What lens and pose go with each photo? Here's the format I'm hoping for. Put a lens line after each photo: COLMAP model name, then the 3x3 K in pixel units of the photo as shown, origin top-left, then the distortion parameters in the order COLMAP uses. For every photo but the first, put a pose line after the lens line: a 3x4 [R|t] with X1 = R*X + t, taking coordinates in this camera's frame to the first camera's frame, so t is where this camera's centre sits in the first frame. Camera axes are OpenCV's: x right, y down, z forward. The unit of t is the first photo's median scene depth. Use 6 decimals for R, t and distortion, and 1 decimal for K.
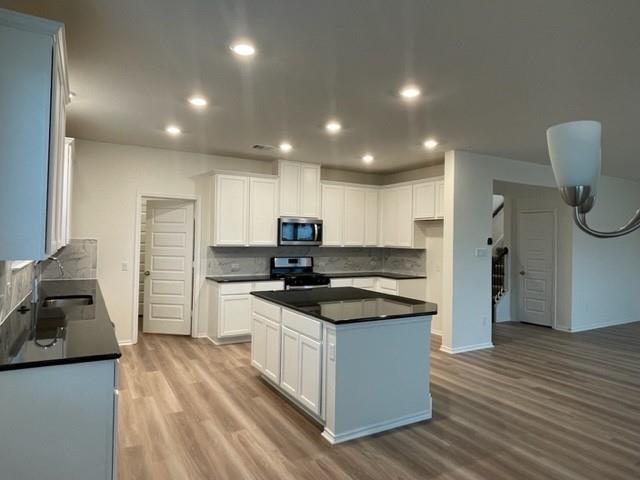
lens RADIAL K [[413.8, 0, 319.7], [0, 413.8, 233.8], [0, 0, 1]] dist [0.012749, -0.022969]
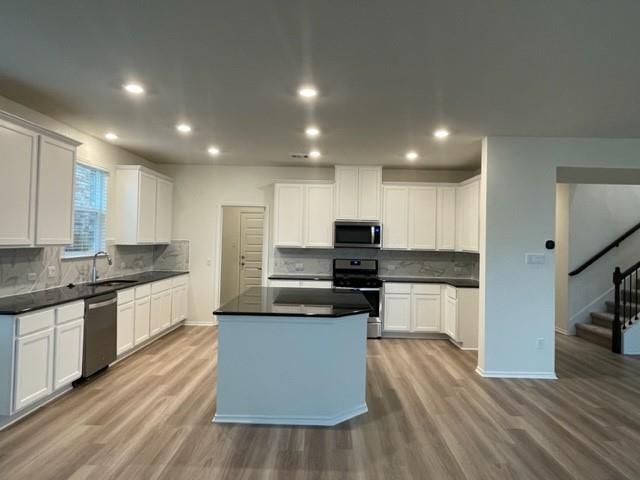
lens RADIAL K [[413.8, 0, 320.5], [0, 413.8, 232.2], [0, 0, 1]] dist [0.012749, -0.022969]
pose [[0.861433, -0.007453, -0.507816, 0.413180], [-0.001259, 0.999858, -0.016811, 0.007449], [0.507869, 0.015121, 0.861301, 0.086451]]
